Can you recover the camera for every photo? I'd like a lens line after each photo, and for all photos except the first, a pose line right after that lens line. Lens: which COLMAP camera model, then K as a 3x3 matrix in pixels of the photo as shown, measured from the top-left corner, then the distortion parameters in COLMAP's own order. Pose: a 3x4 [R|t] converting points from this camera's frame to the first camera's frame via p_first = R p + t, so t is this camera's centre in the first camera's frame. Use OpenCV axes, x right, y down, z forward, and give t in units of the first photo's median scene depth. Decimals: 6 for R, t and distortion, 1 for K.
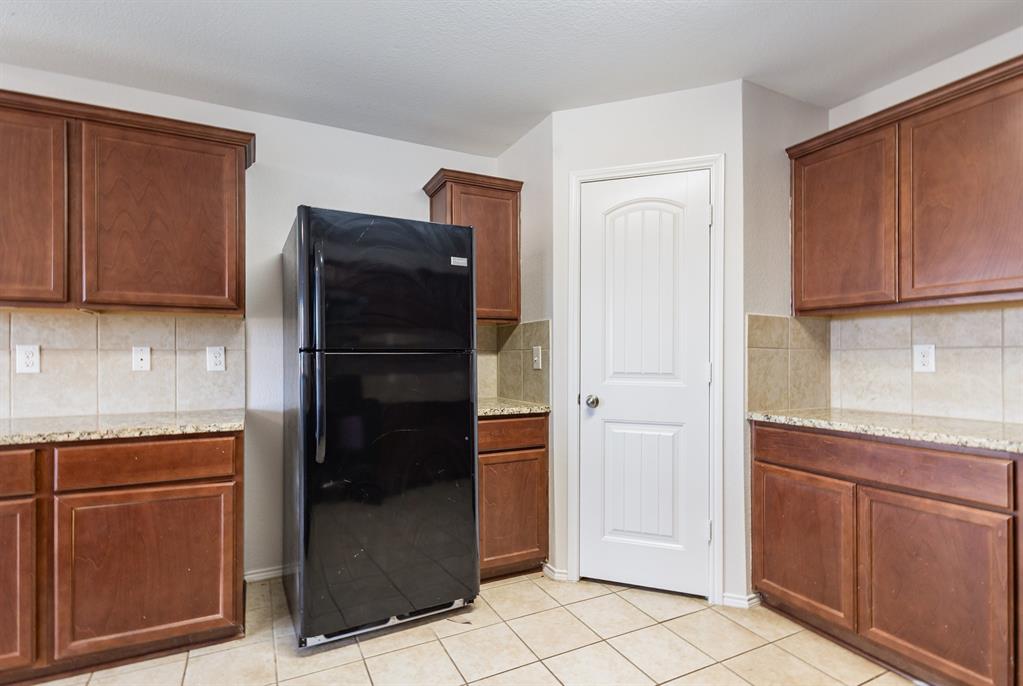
lens RADIAL K [[485.8, 0, 511.9], [0, 485.8, 351.7], [0, 0, 1]] dist [0.020064, -0.000418]
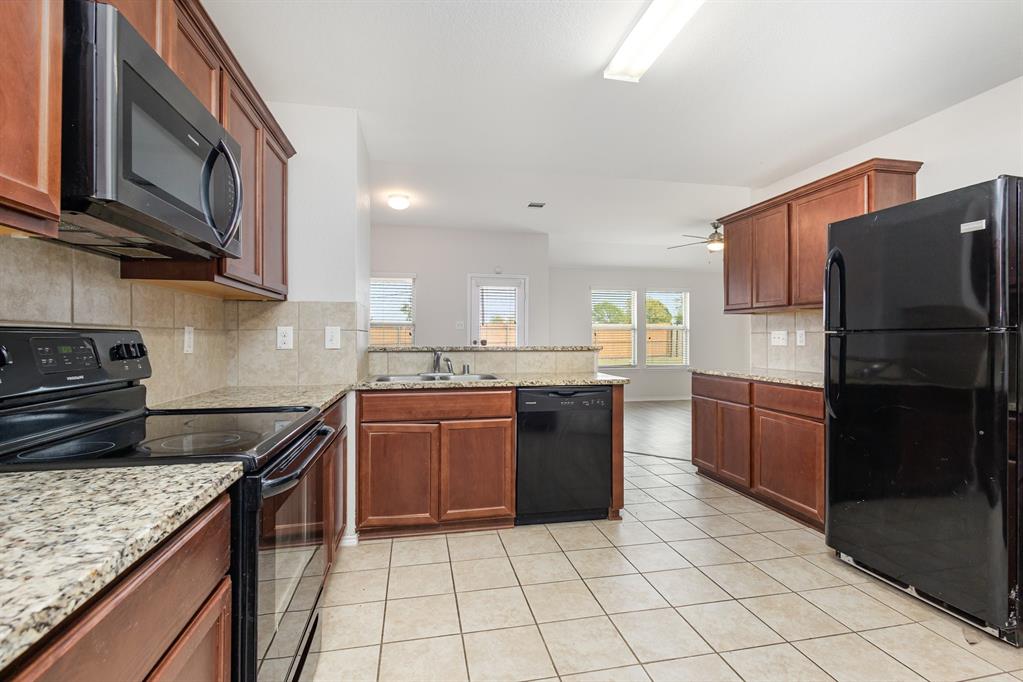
lens RADIAL K [[485.8, 0, 513.3], [0, 485.8, 338.8], [0, 0, 1]] dist [0.020064, -0.000418]
pose [[-0.234918, 0.002361, -0.972012, 1.052331], [0.009024, 0.999959, 0.000248, 0.008119], [0.971973, -0.008713, -0.234930, 0.464592]]
